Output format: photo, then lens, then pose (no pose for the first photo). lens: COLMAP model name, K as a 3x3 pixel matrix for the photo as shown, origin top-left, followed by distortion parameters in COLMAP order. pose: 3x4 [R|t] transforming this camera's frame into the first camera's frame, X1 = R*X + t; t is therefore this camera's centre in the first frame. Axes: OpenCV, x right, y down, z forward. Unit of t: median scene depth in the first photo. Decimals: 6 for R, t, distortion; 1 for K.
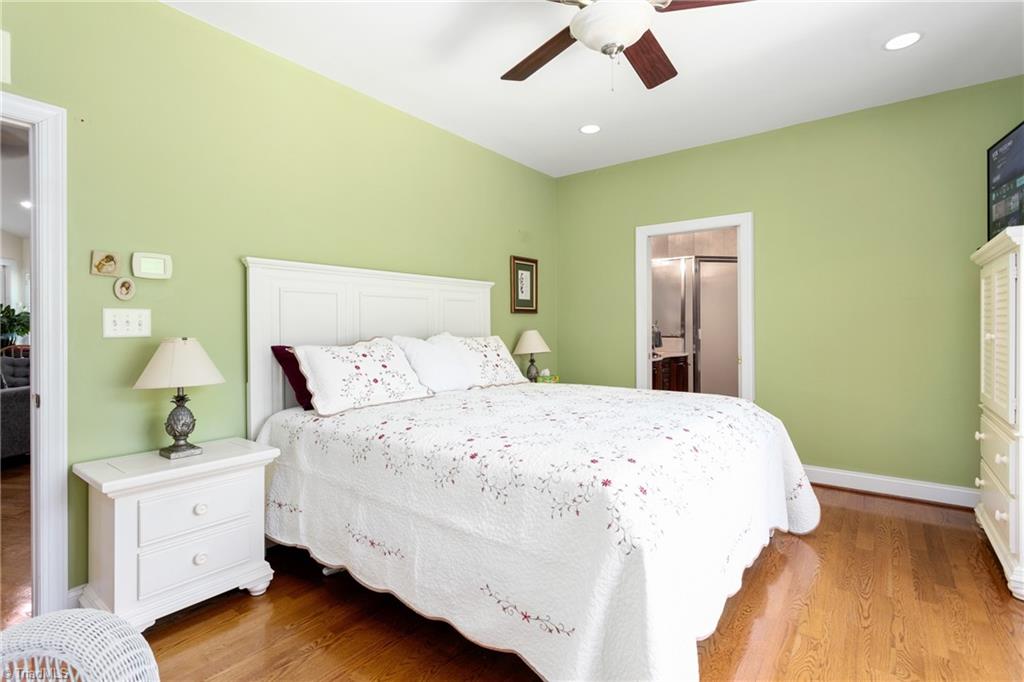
lens RADIAL K [[502.5, 0, 513.1], [0, 502.5, 324.9], [0, 0, 1]] dist [-0.002950, 0.000035]
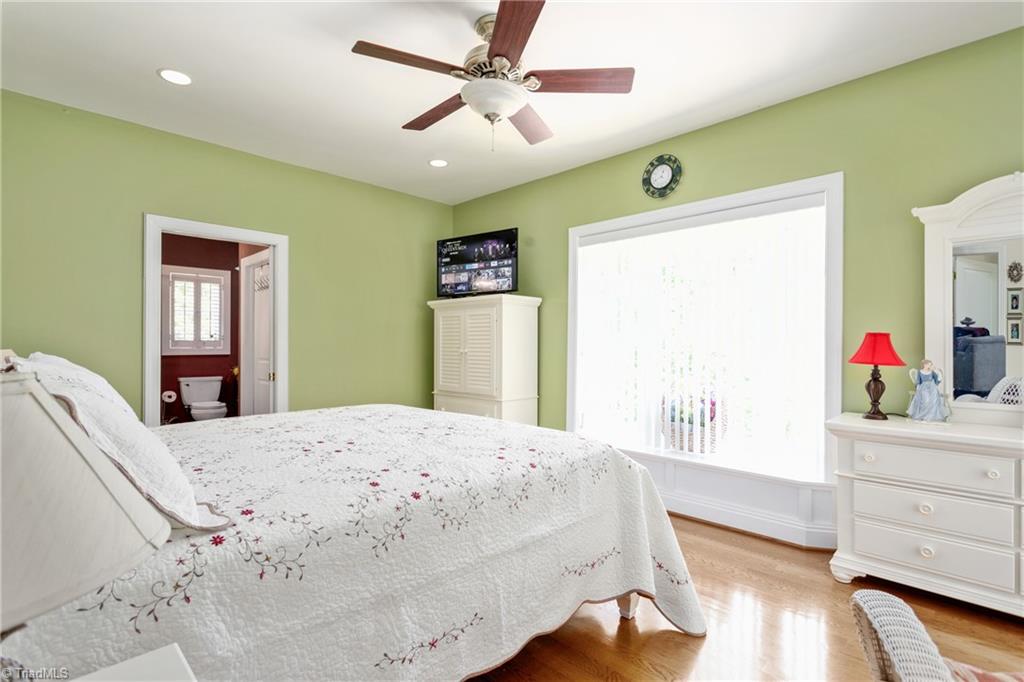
lens RADIAL K [[487.4, 0, 512.0], [0, 487.4, 341.0], [0, 0, 1]] dist [-0.000473, 0.000199]
pose [[0.118344, 0.012989, 0.992888, -0.926227], [-0.007319, 0.999899, -0.012209, 0.011054], [-0.992946, -0.005822, 0.118427, 0.778070]]
